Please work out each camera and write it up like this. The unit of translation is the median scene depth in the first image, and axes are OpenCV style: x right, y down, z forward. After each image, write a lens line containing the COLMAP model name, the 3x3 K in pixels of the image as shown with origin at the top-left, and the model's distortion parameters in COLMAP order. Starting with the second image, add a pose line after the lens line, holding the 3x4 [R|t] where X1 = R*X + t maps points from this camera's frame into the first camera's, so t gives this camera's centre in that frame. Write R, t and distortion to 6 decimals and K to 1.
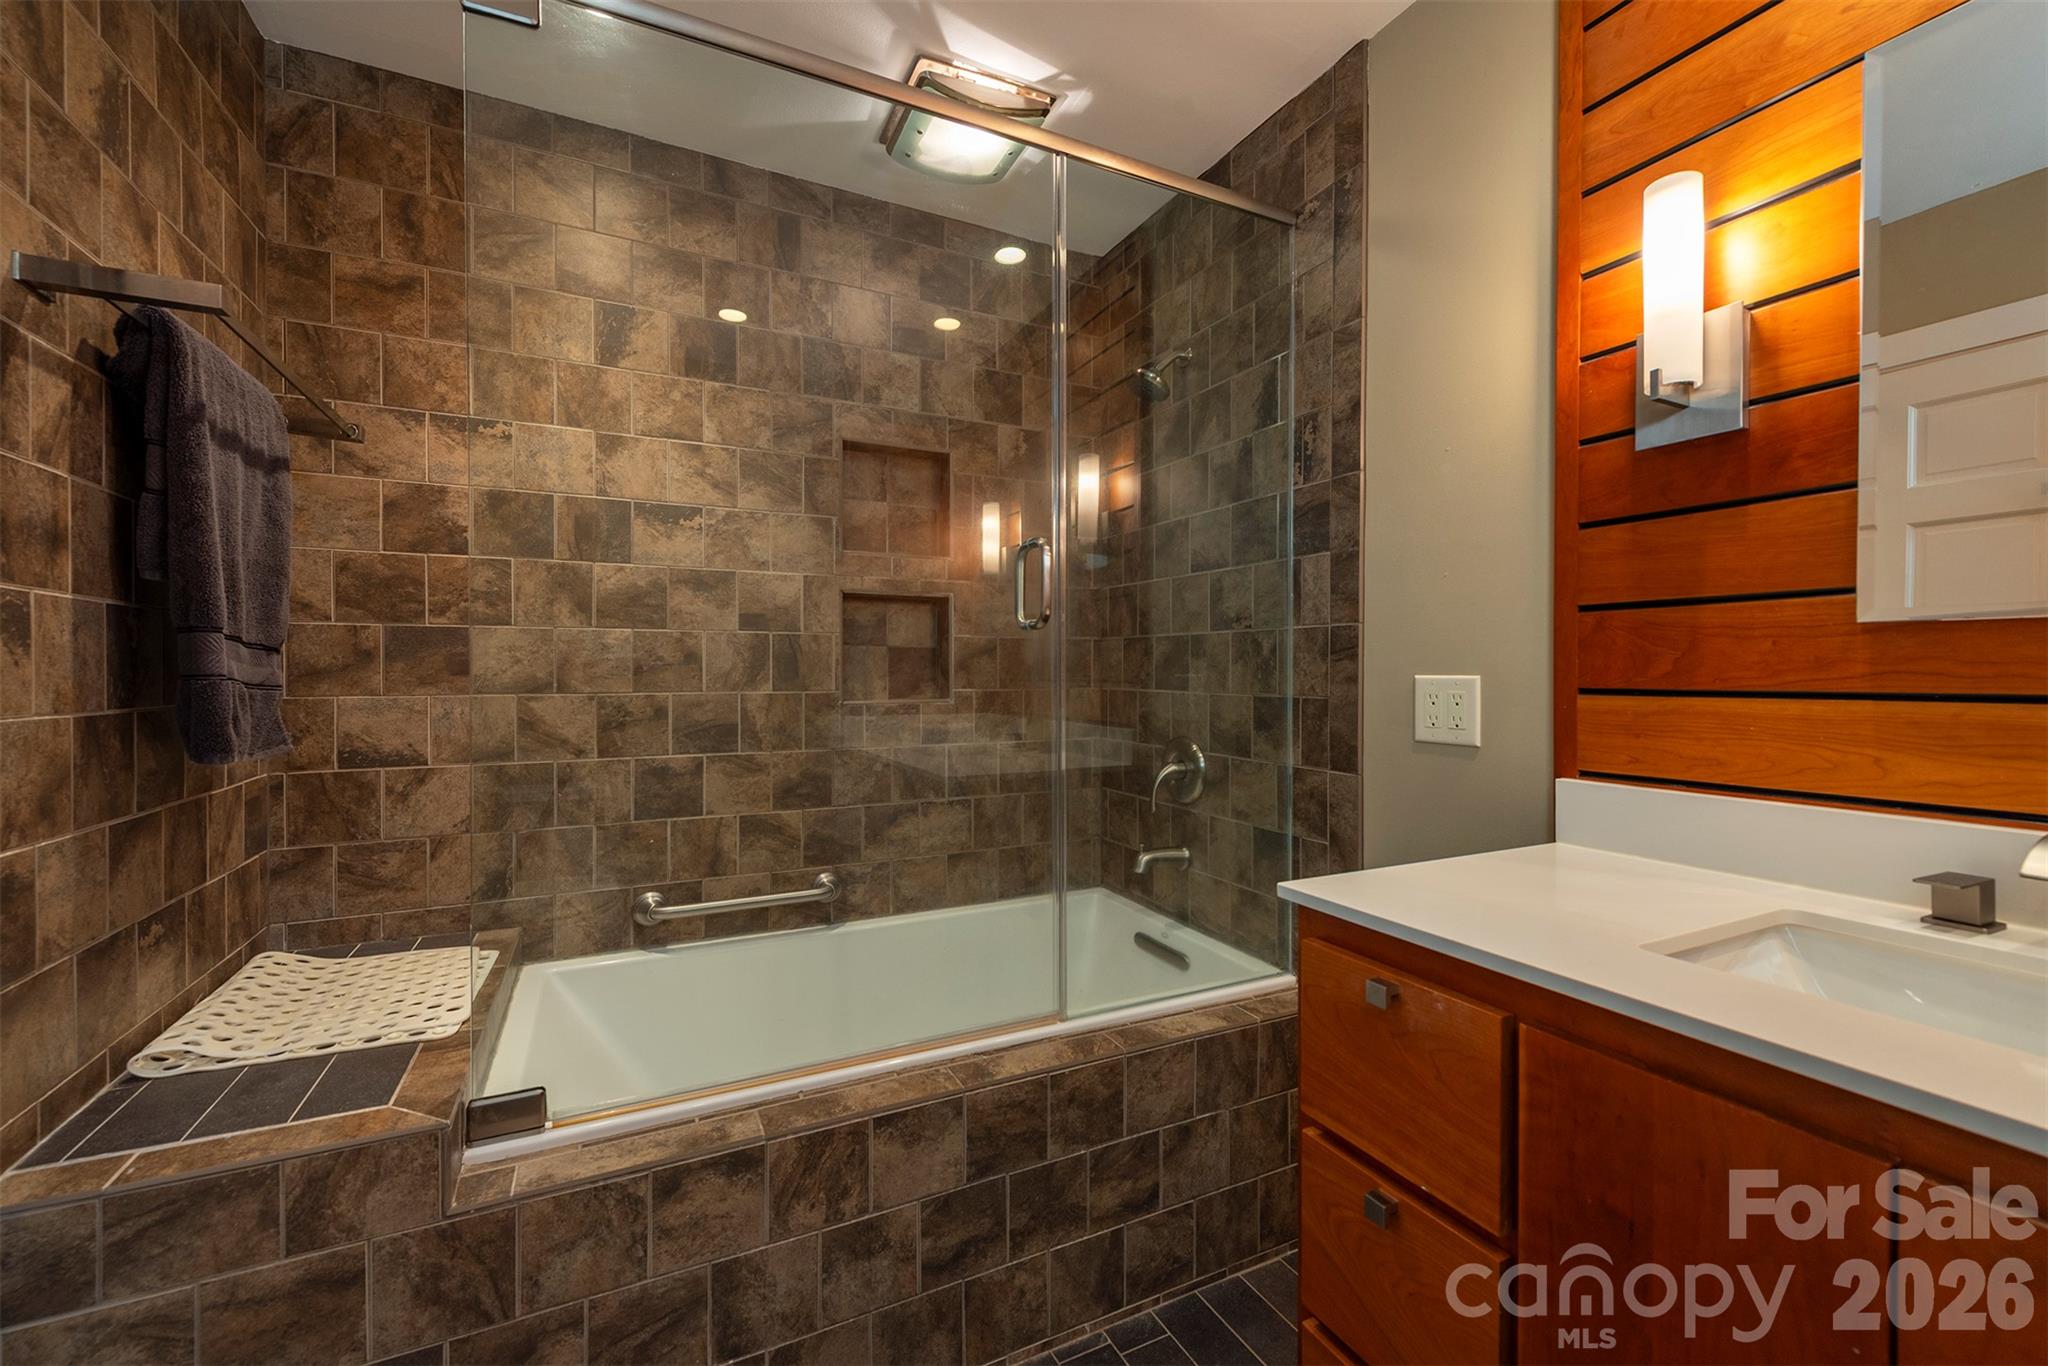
lens RADIAL K [[816.2, 0, 1024.0], [0, 816.2, 683.0], [0, 0, 1]] dist [0.002838, 0.000172]
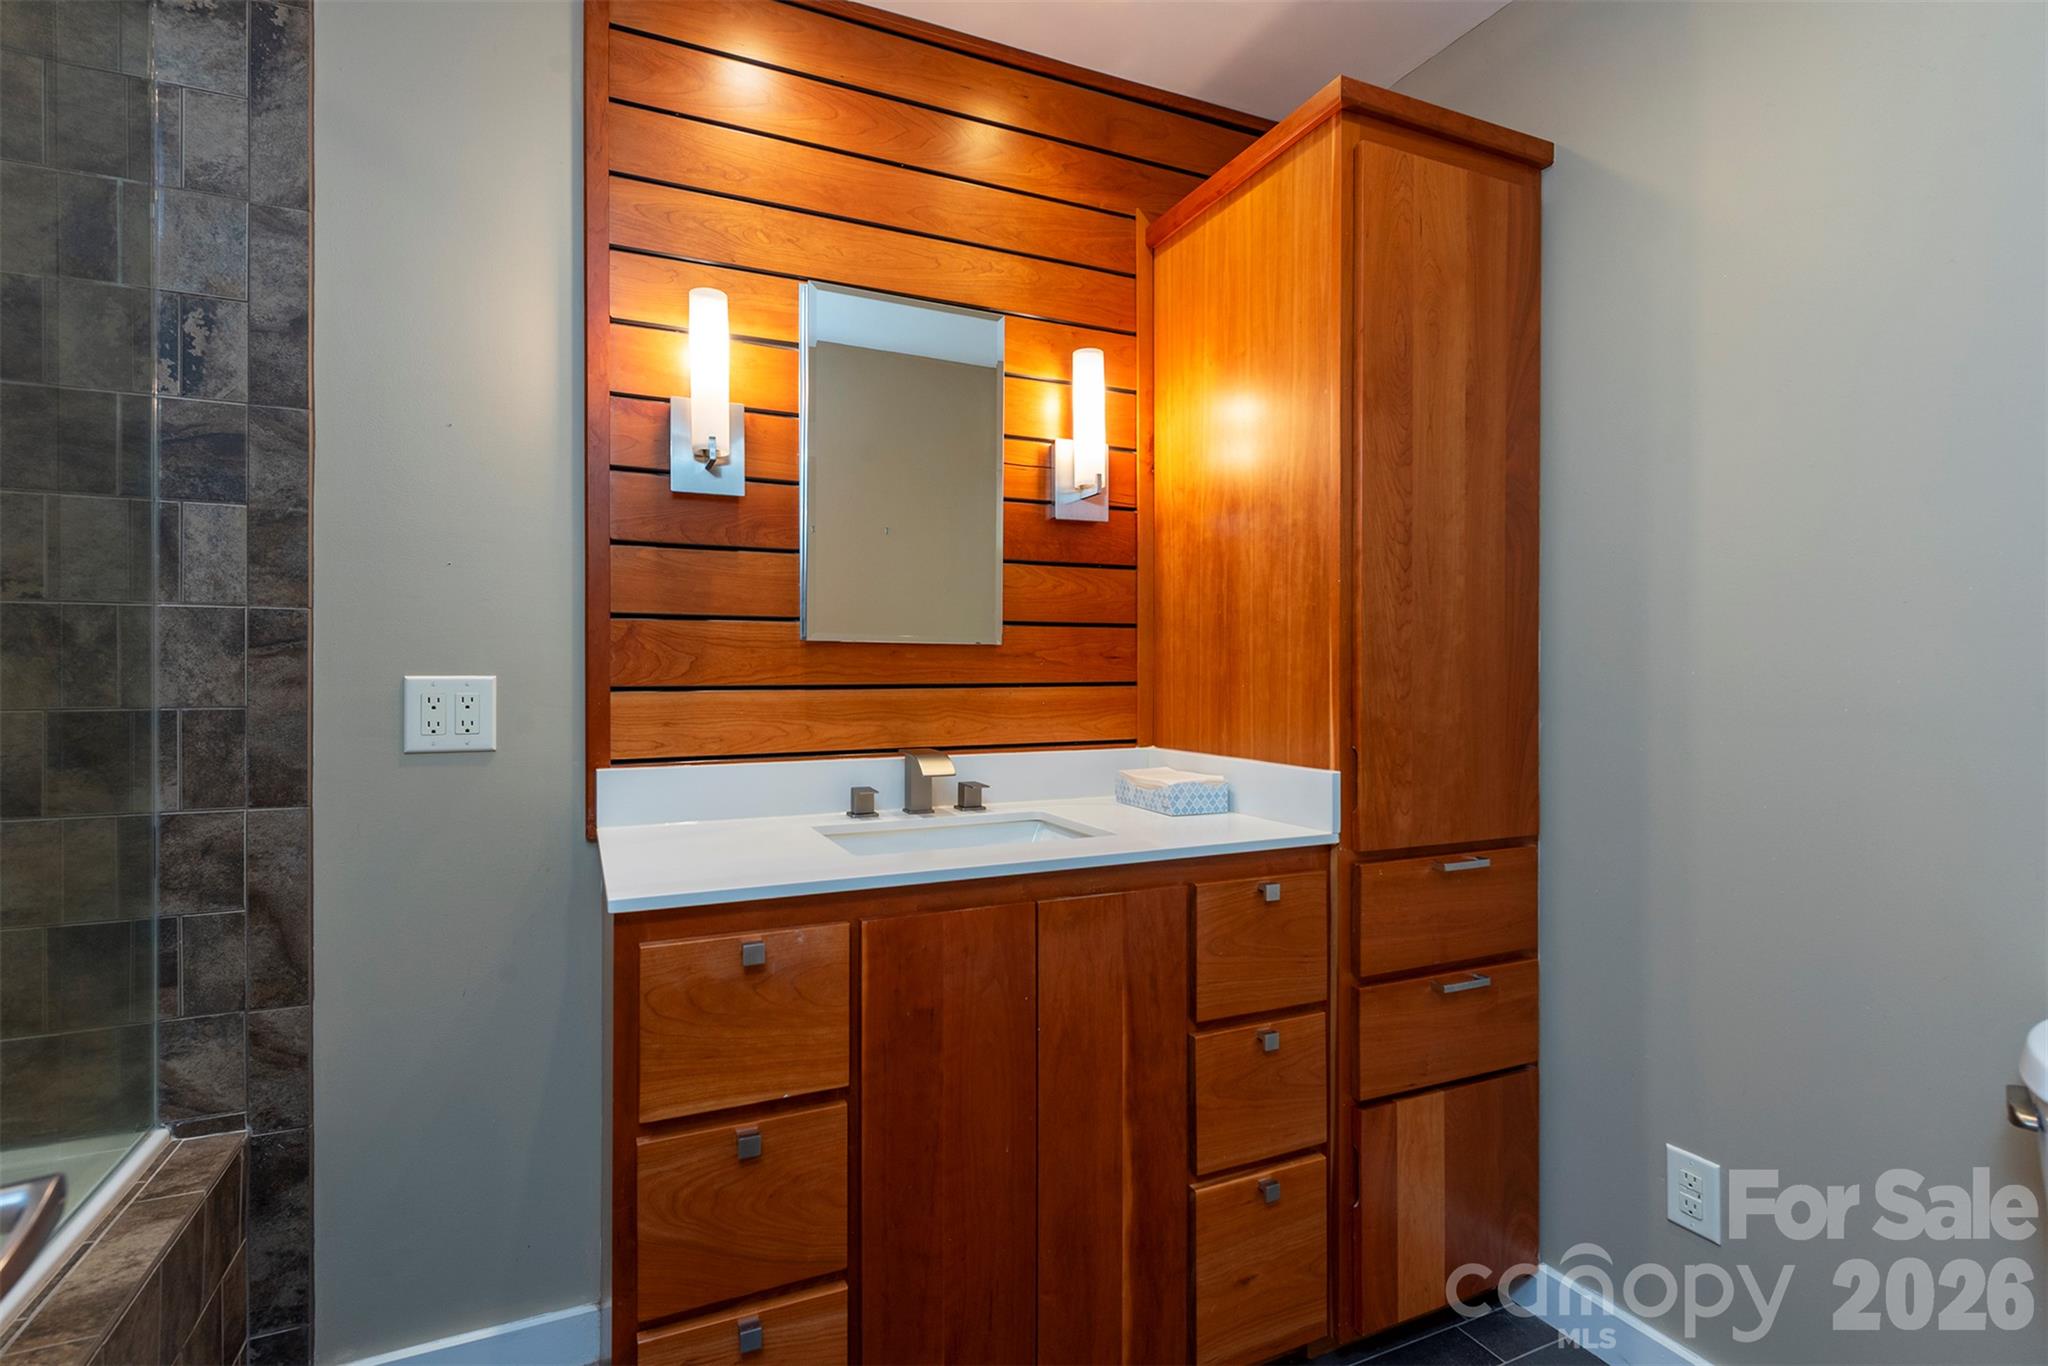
lens RADIAL K [[985.8, 0, 1024.0], [0, 985.8, 683.0], [0, 0, 1]] dist [-0.015303, 0.000056]
pose [[0.026406, -0.013581, 0.999559, -0.520152], [0.012602, 0.999833, 0.013252, -0.007264], [-0.999572, 0.012246, 0.026572, 0.325396]]
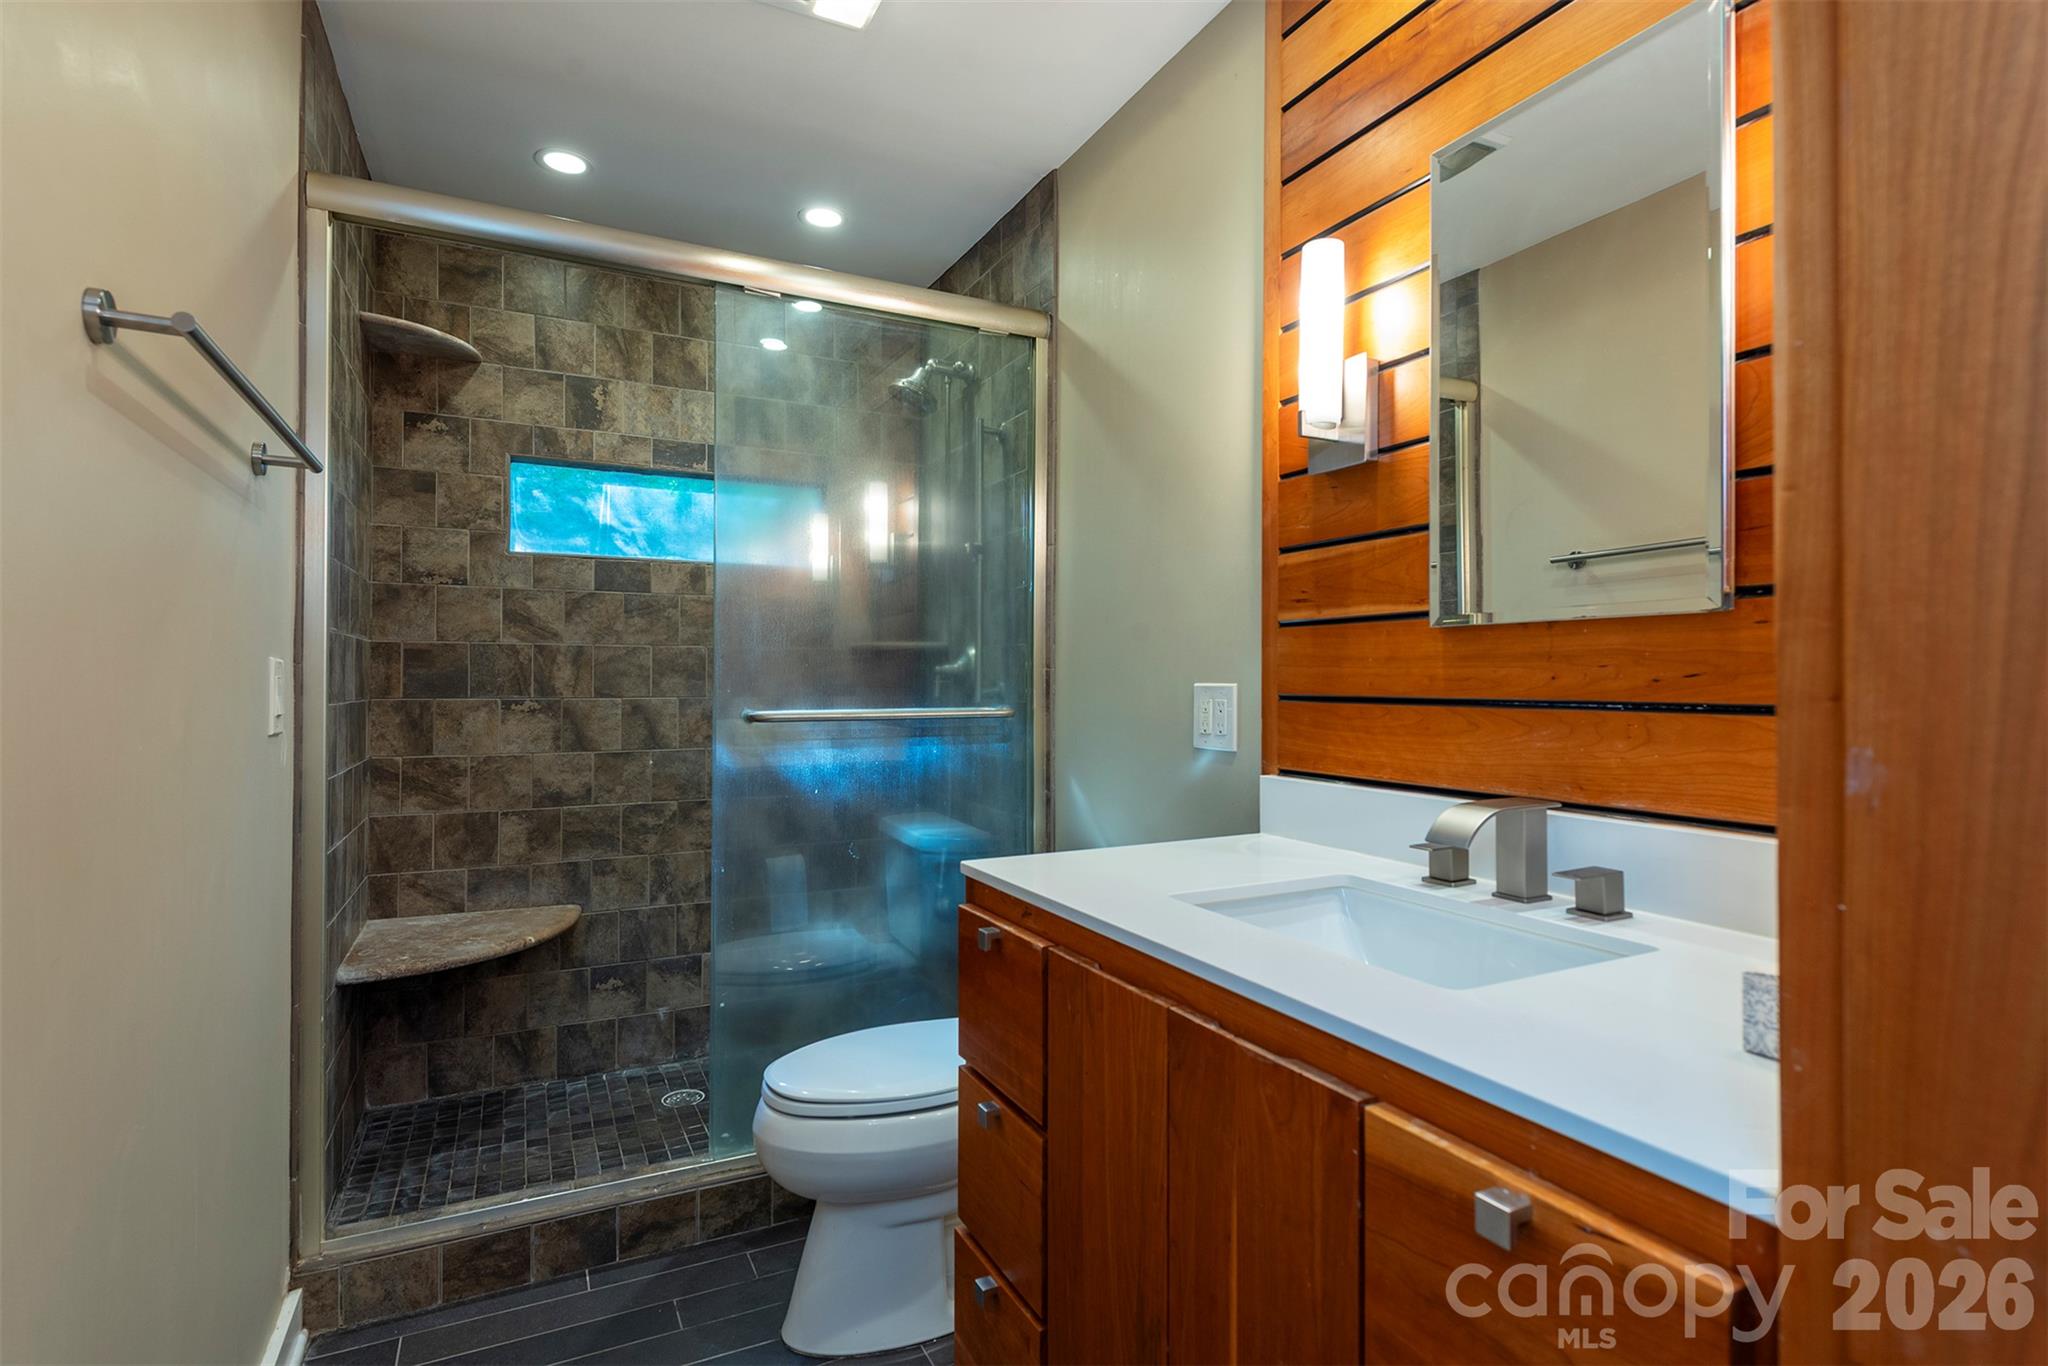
lens RADIAL K [[990.3, 0, 1024.0], [0, 990.3, 683.0], [0, 0, 1]] dist [0.000516, 0.000021]
pose [[0.999912, -0.004249, 0.012554, 0.257237], [0.004376, 0.999939, -0.010105, 0.000451], [-0.012510, 0.010159, 0.999870, -0.285679]]
